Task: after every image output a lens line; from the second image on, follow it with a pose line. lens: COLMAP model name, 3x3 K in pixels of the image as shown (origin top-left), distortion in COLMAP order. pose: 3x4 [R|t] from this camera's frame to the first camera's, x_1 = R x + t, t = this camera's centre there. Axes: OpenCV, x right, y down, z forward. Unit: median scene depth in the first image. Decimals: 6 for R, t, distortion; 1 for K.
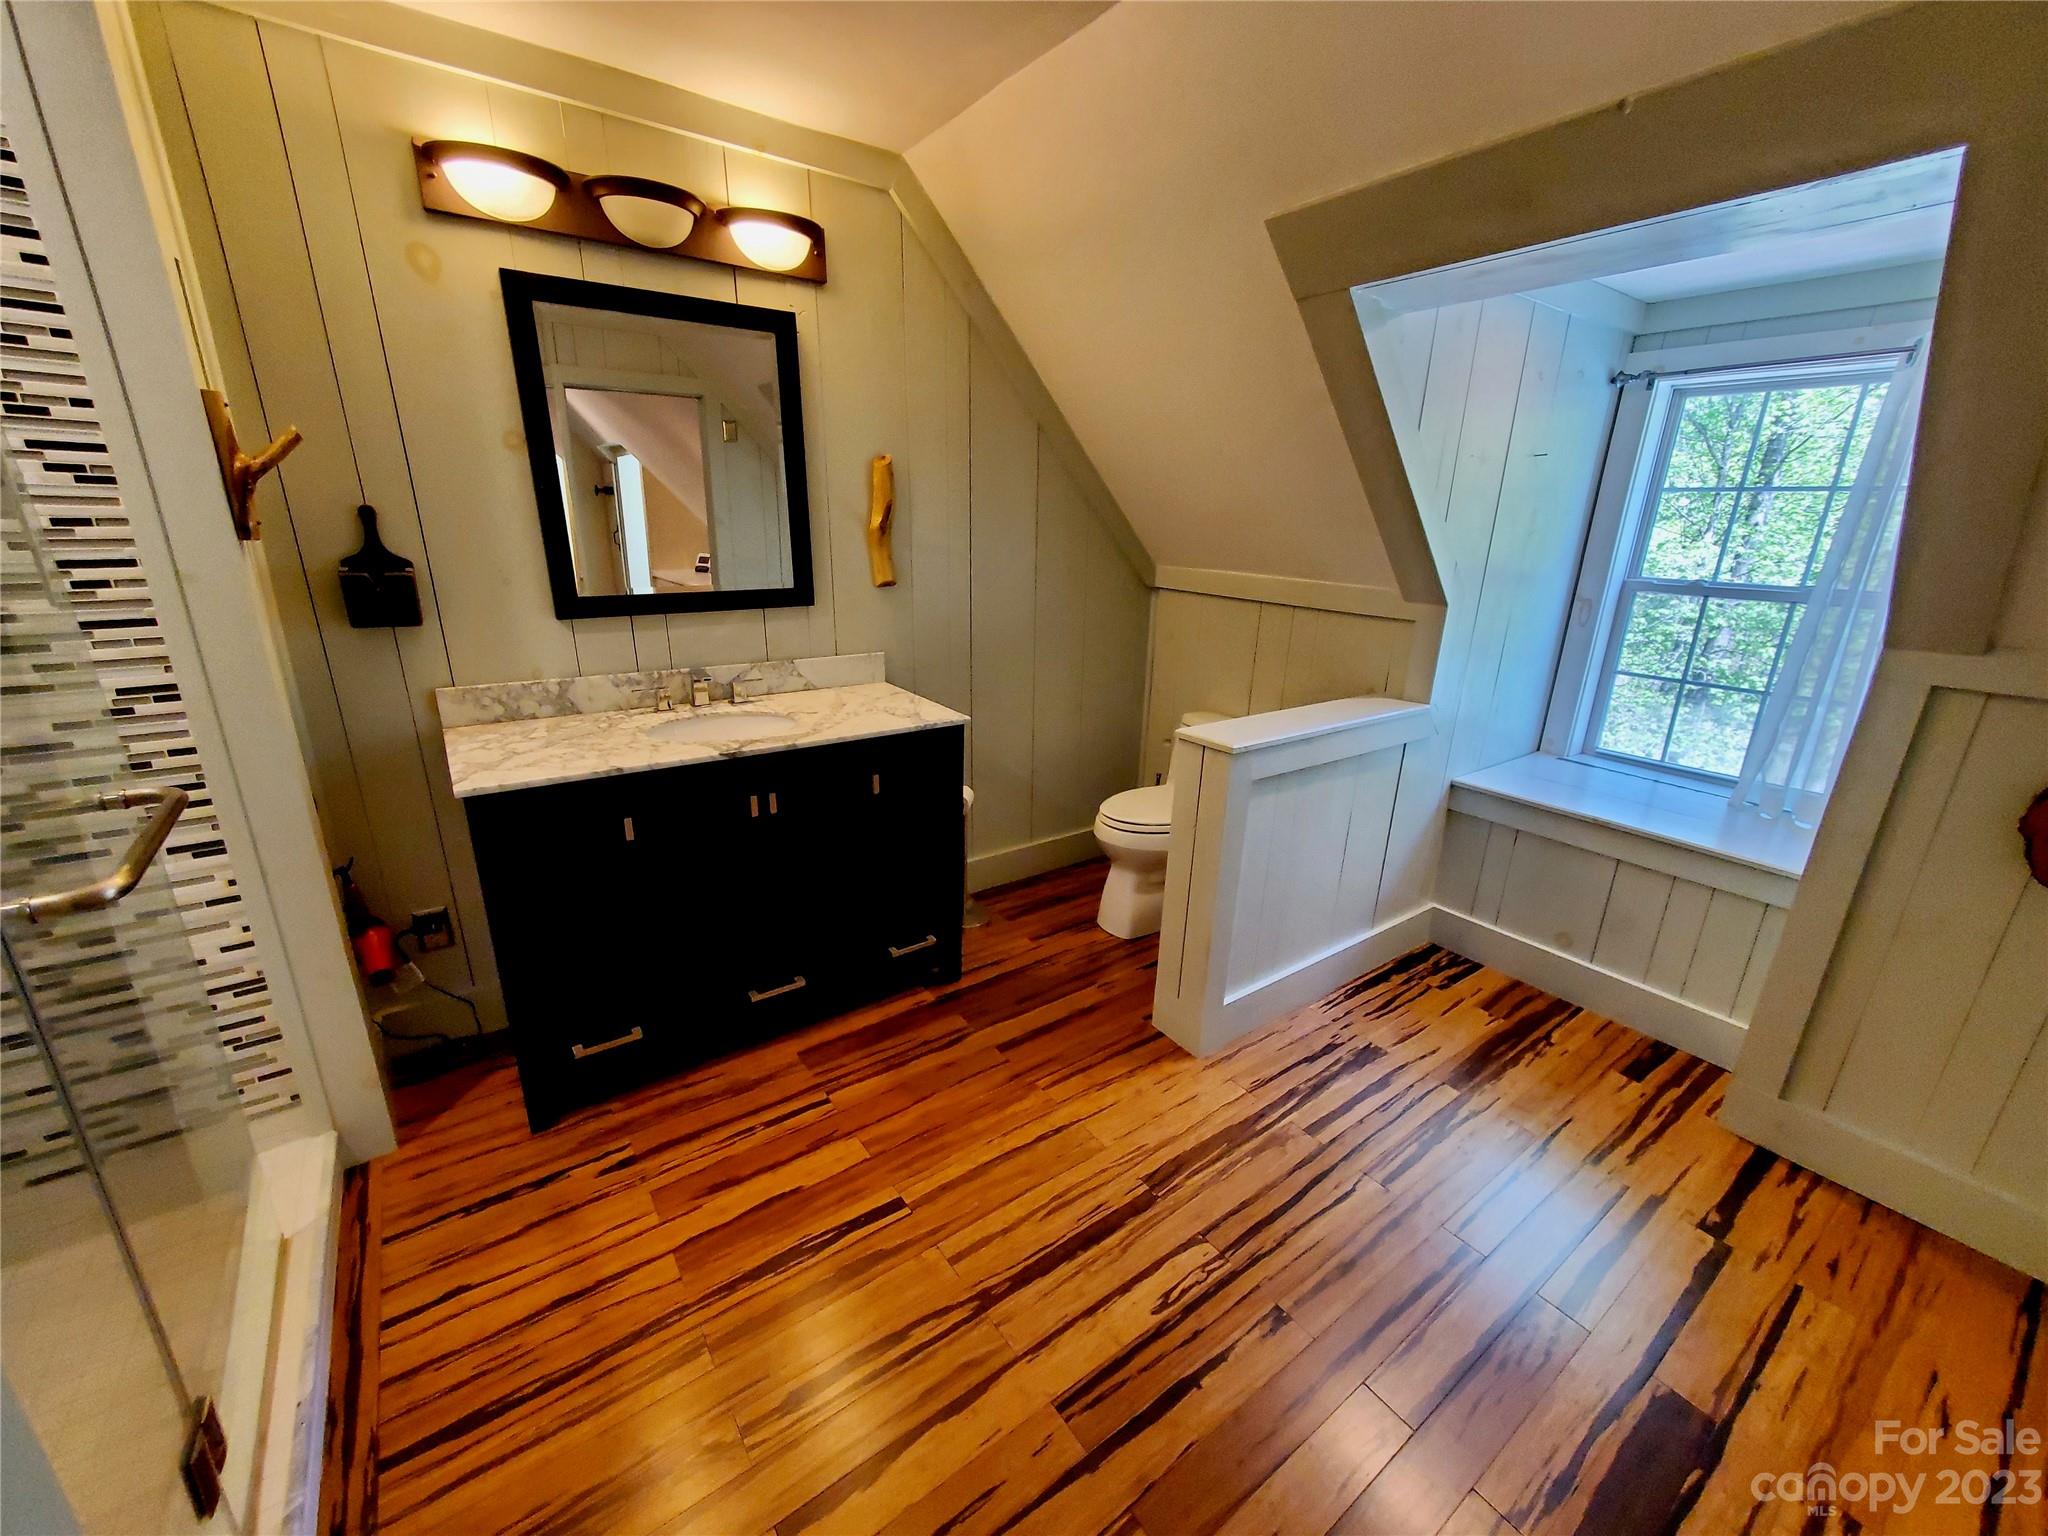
lens RADIAL K [[805.4, 0, 1019.6], [0, 805.4, 778.1], [0, 0, 1]] dist [0.003385, -0.000404]
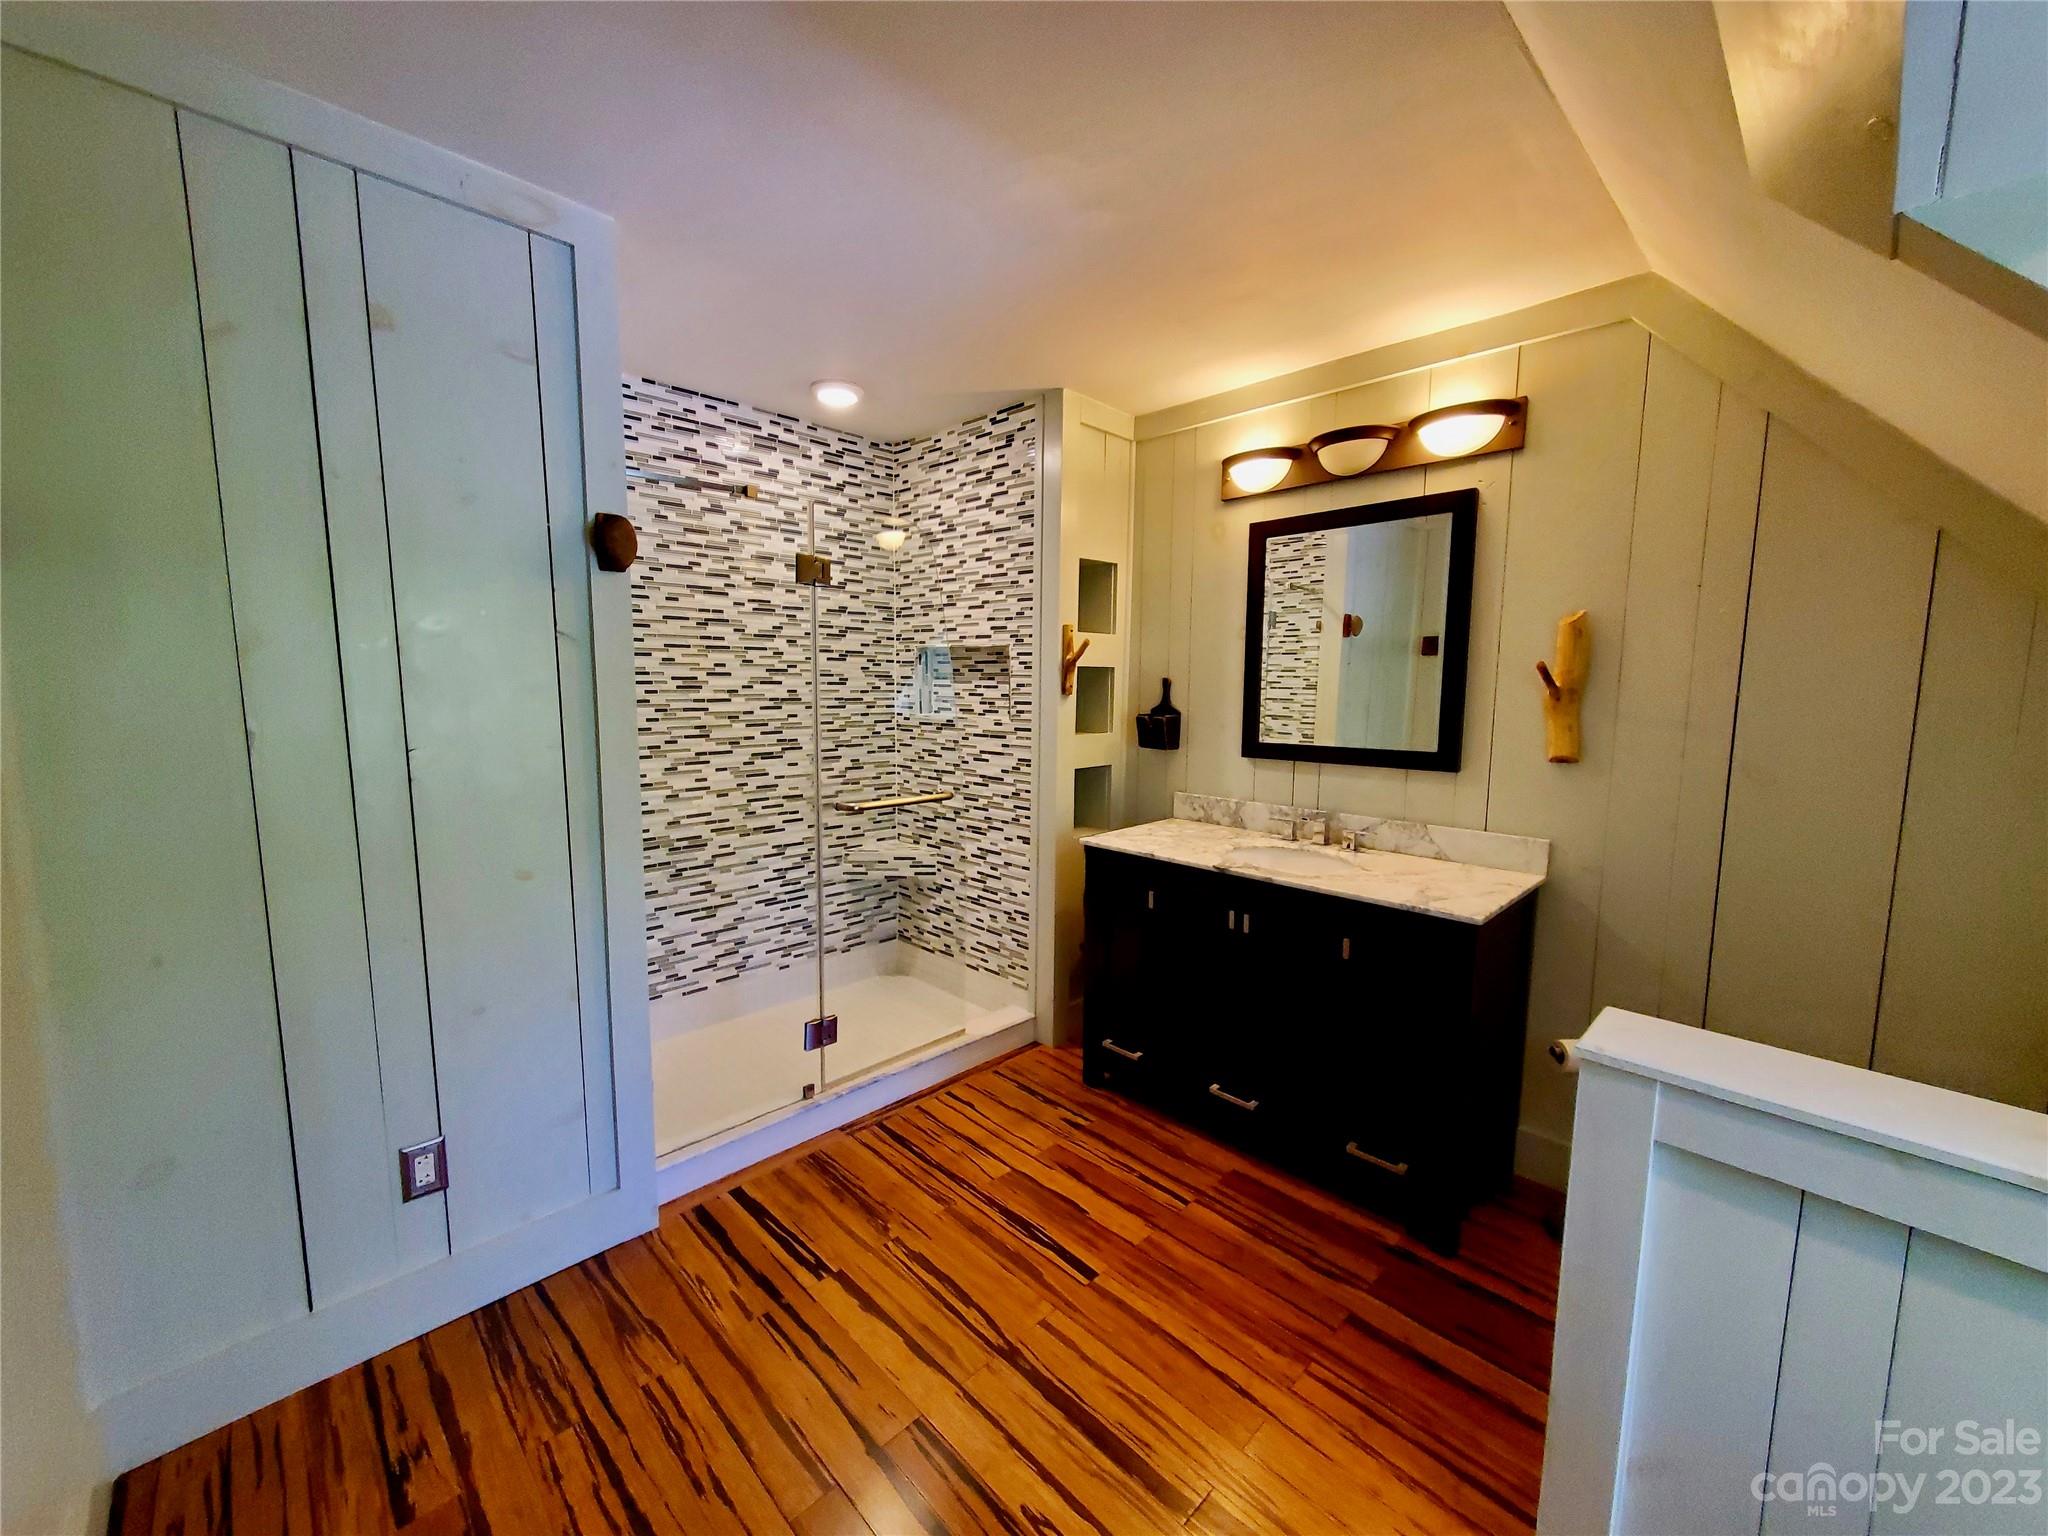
lens RADIAL K [[805.4, 0, 1019.6], [0, 805.4, 778.1], [0, 0, 1]] dist [0.003385, -0.000404]
pose [[0.148611, 0.101267, -0.983697, 0.791849], [-0.311835, 0.948790, 0.050563, -0.129476], [0.938442, 0.299237, 0.172580, 0.483518]]
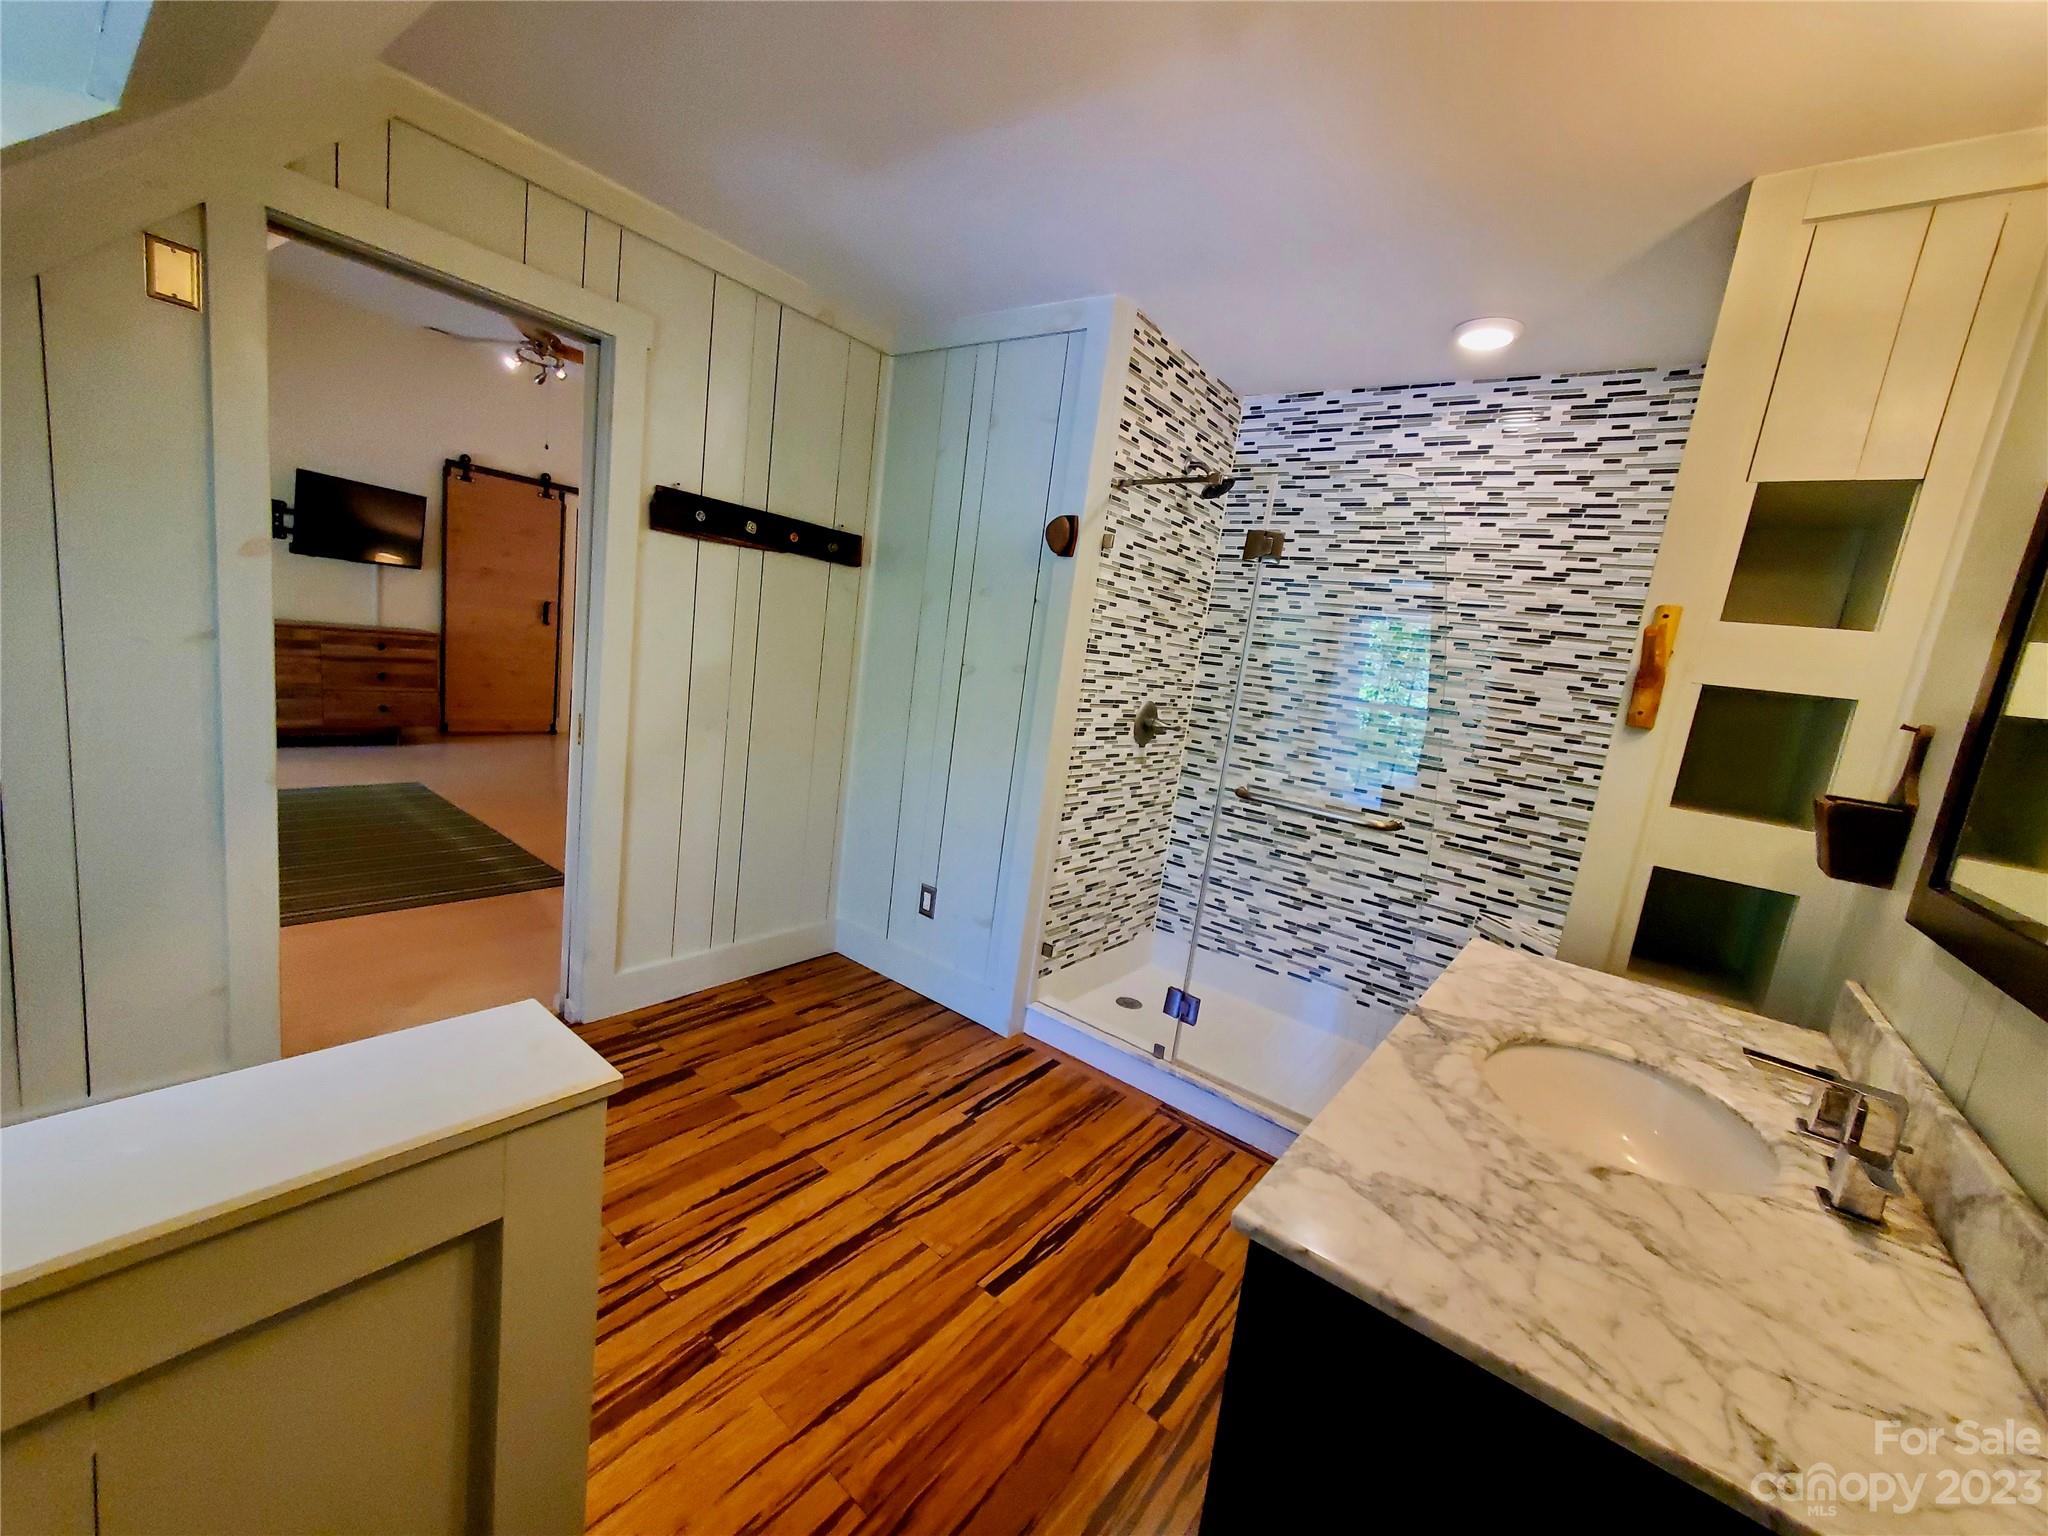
lens RADIAL K [[805.4, 0, 1019.6], [0, 805.4, 778.1], [0, 0, 1]] dist [0.003385, -0.000404]
pose [[-0.949956, -0.099964, -0.295957, 0.160713], [-0.228667, 0.867994, 0.440792, -0.422954], [0.212826, 0.486409, -0.847415, 1.435753]]
